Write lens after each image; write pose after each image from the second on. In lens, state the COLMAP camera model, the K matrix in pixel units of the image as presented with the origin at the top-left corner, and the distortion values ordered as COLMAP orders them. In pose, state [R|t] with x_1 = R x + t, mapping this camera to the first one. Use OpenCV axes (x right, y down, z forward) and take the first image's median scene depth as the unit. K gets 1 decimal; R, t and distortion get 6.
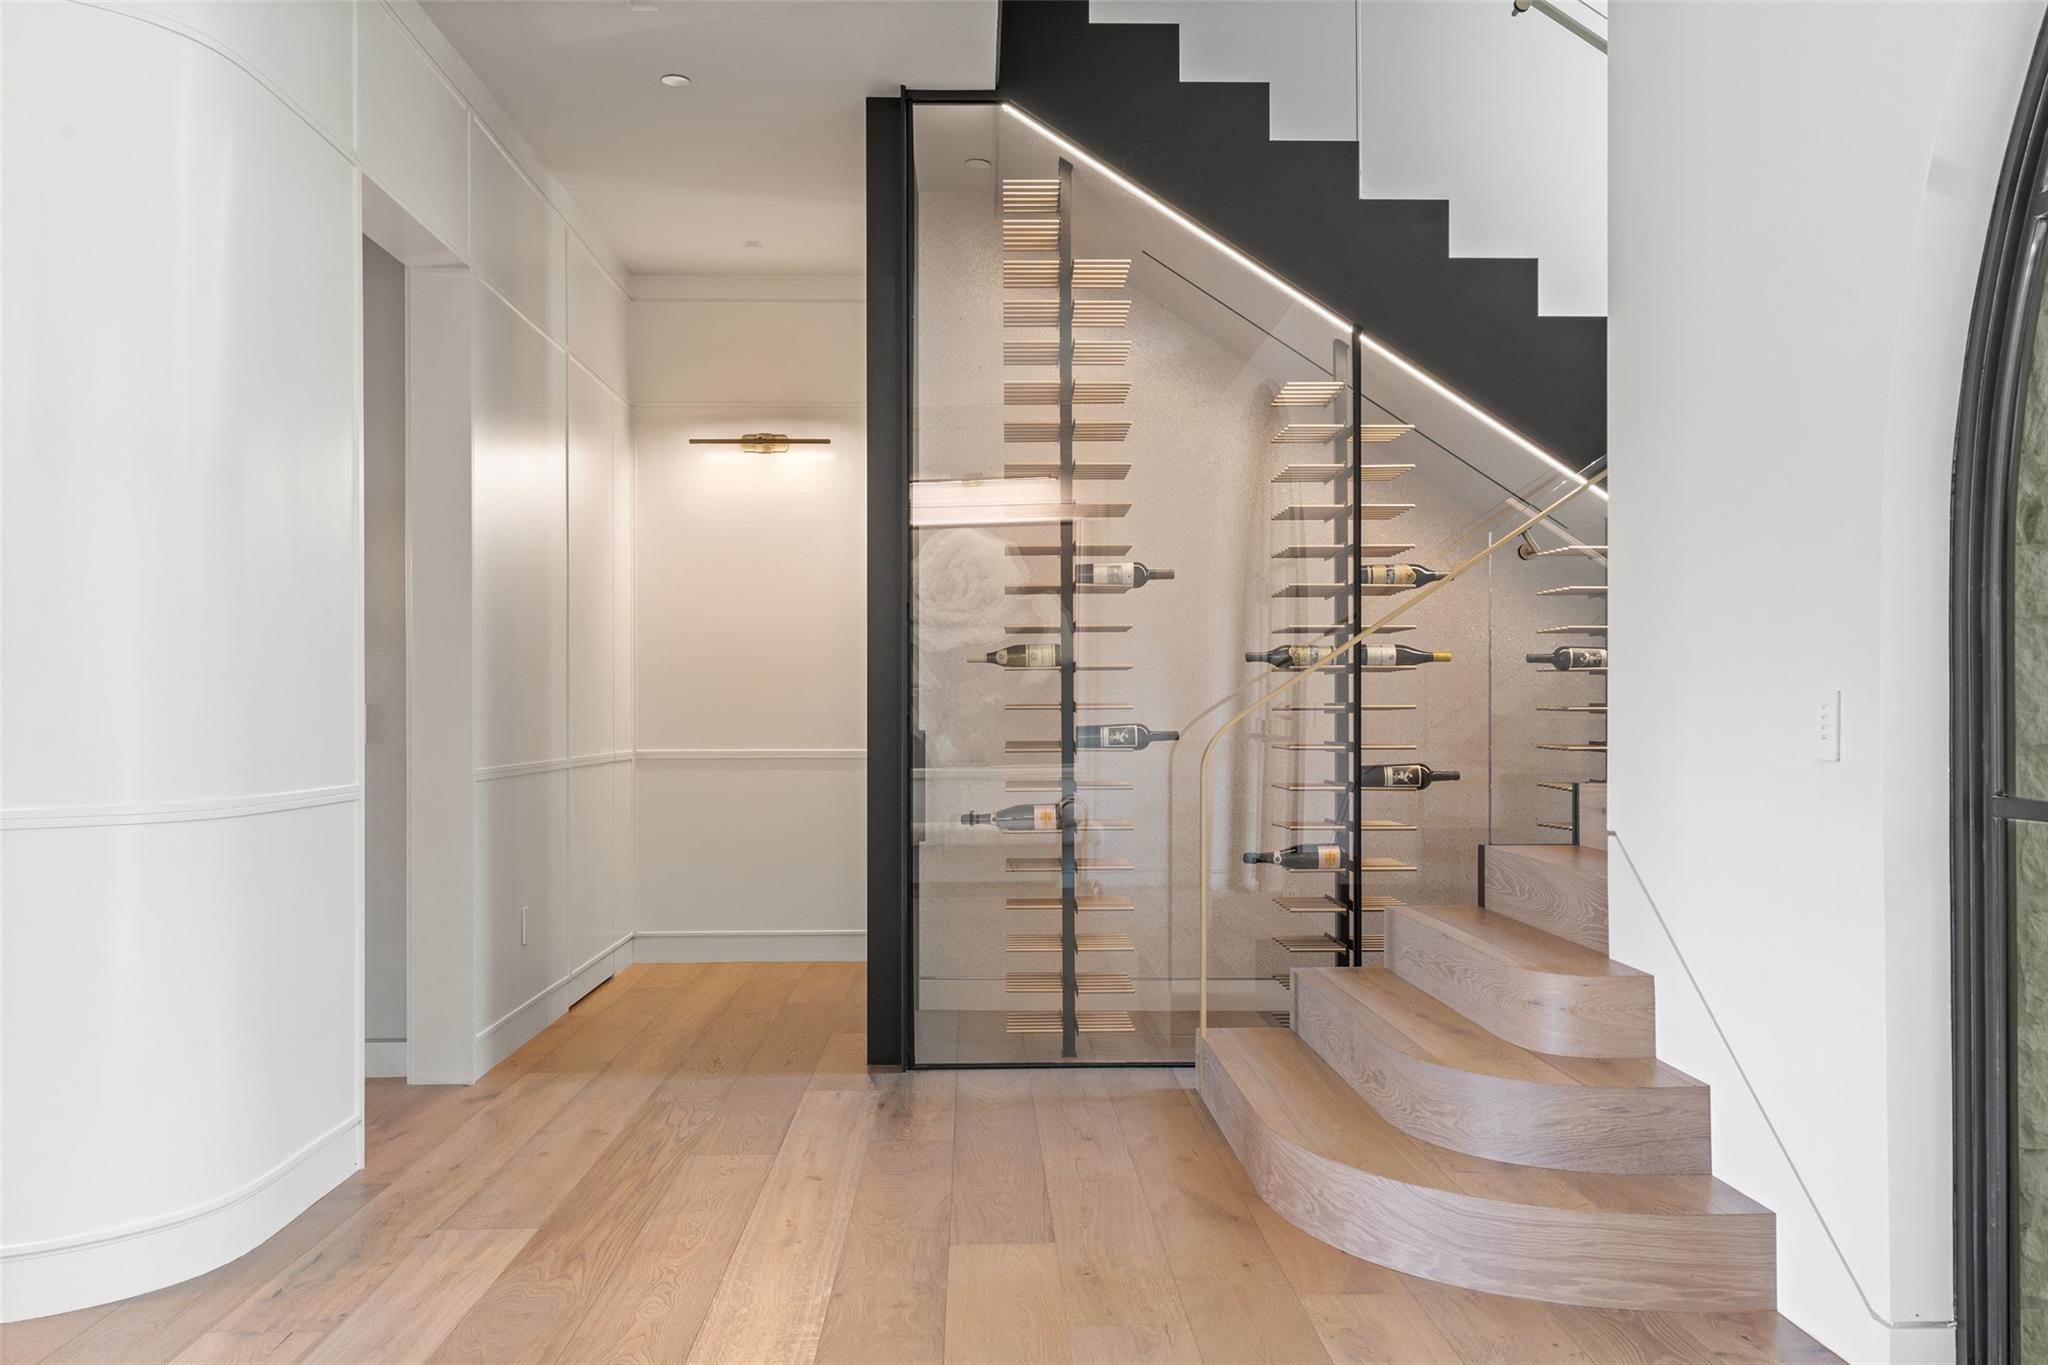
lens RADIAL K [[1713.0, 0, 1024.0], [0, 1713.0, 682.5], [0, 0, 1]] dist [0.009999, 0.012920]
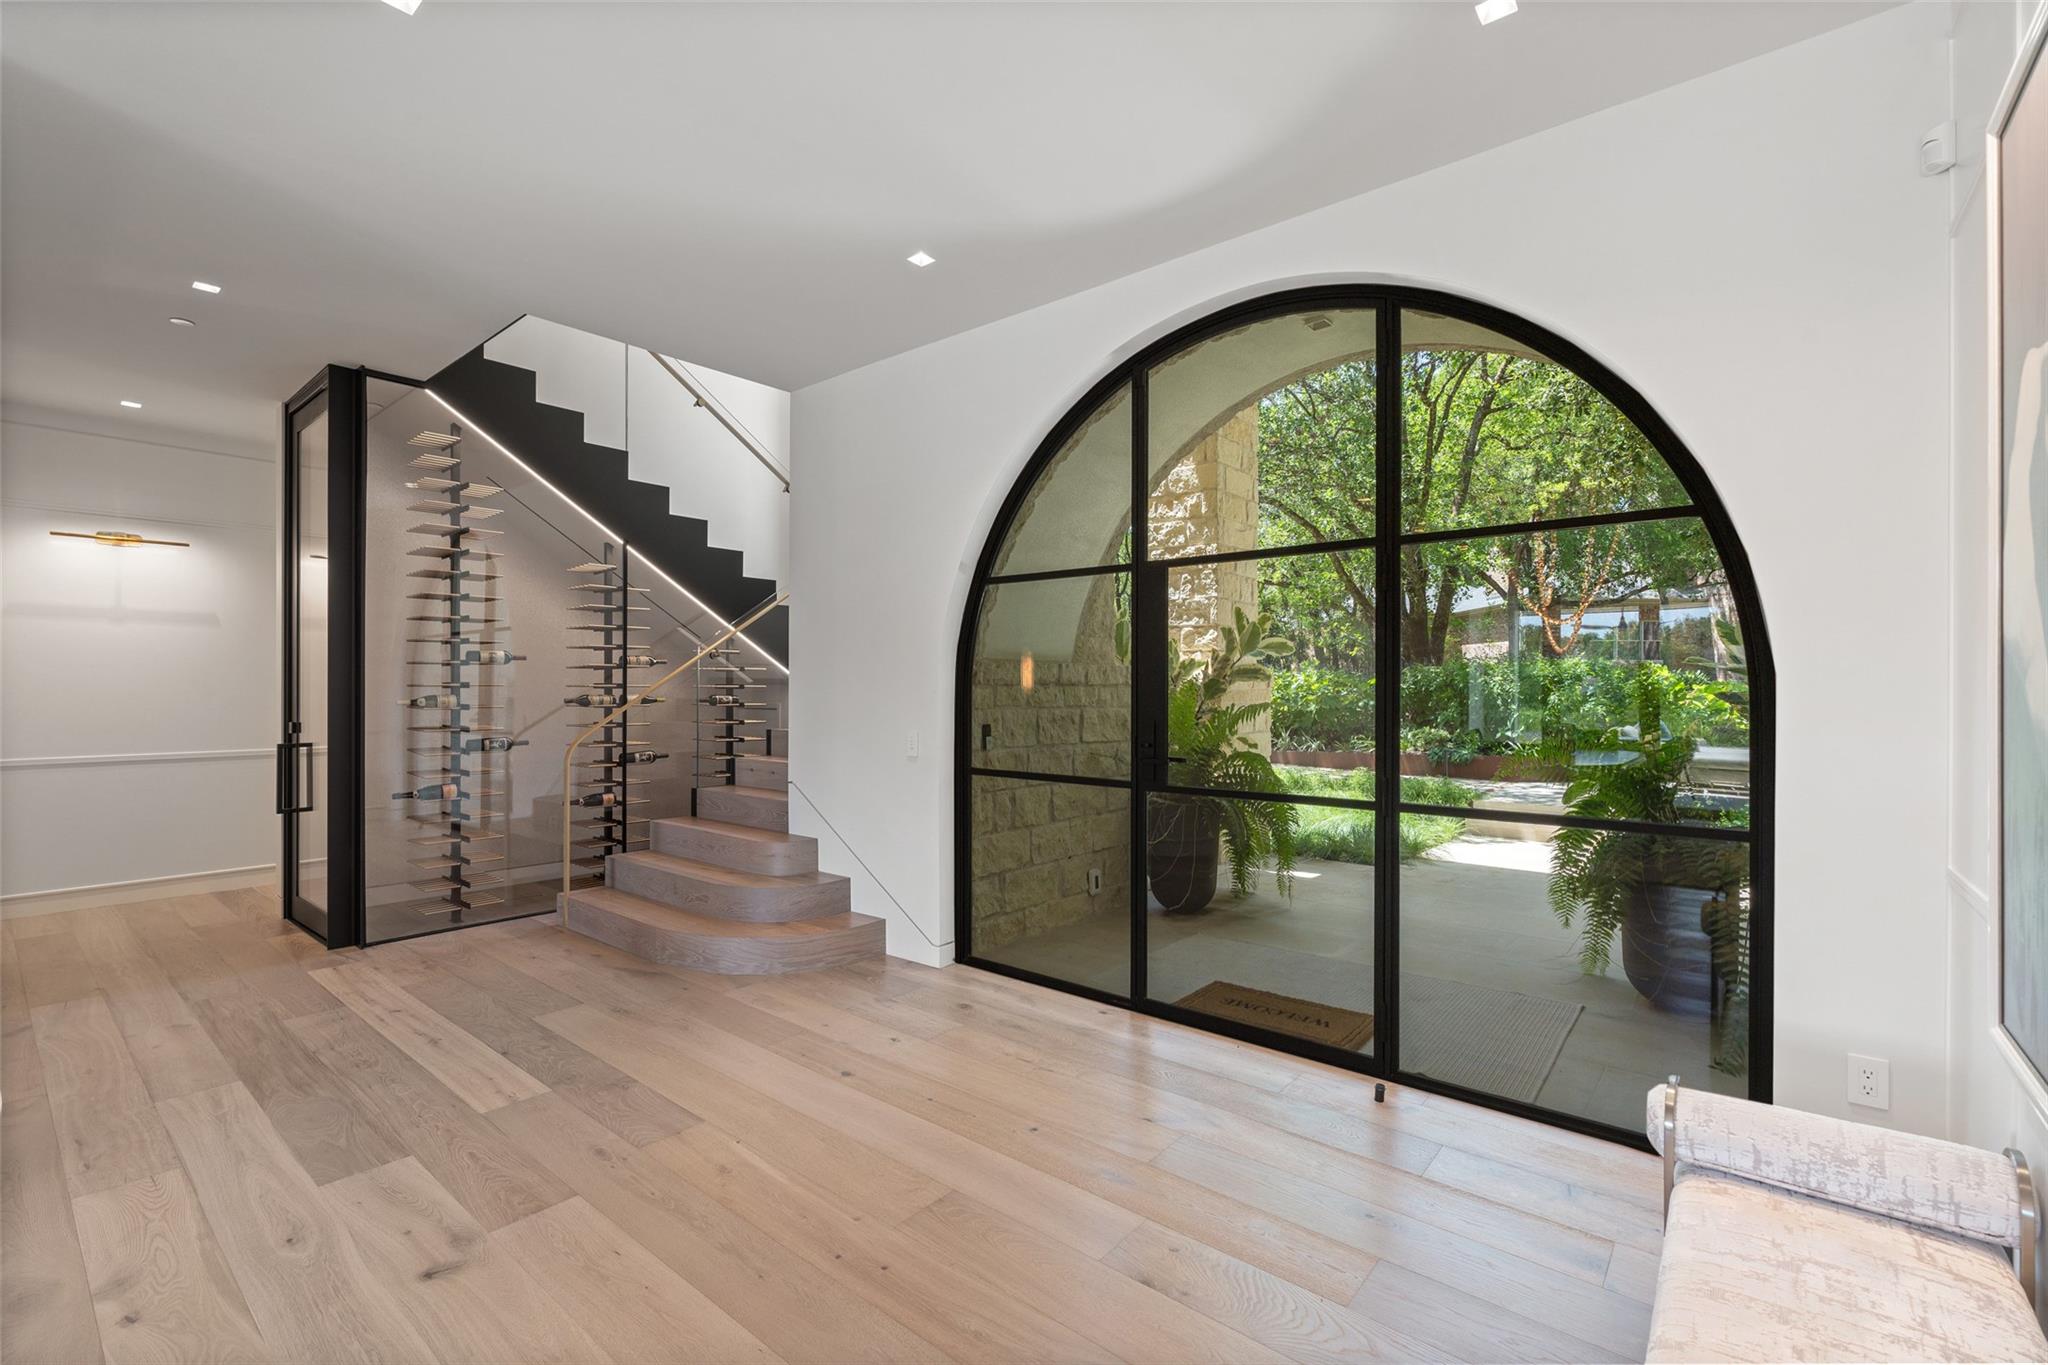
lens RADIAL K [[887.7, 0, 1010.9], [0, 887.7, 686.7], [0, 0, 1]] dist [-0.001158, -0.000414]
pose [[0.669269, 0.002165, 0.743017, -0.314372], [-0.012412, 0.999889, 0.008267, -0.051138], [-0.742917, -0.014755, 0.669221, -0.066774]]
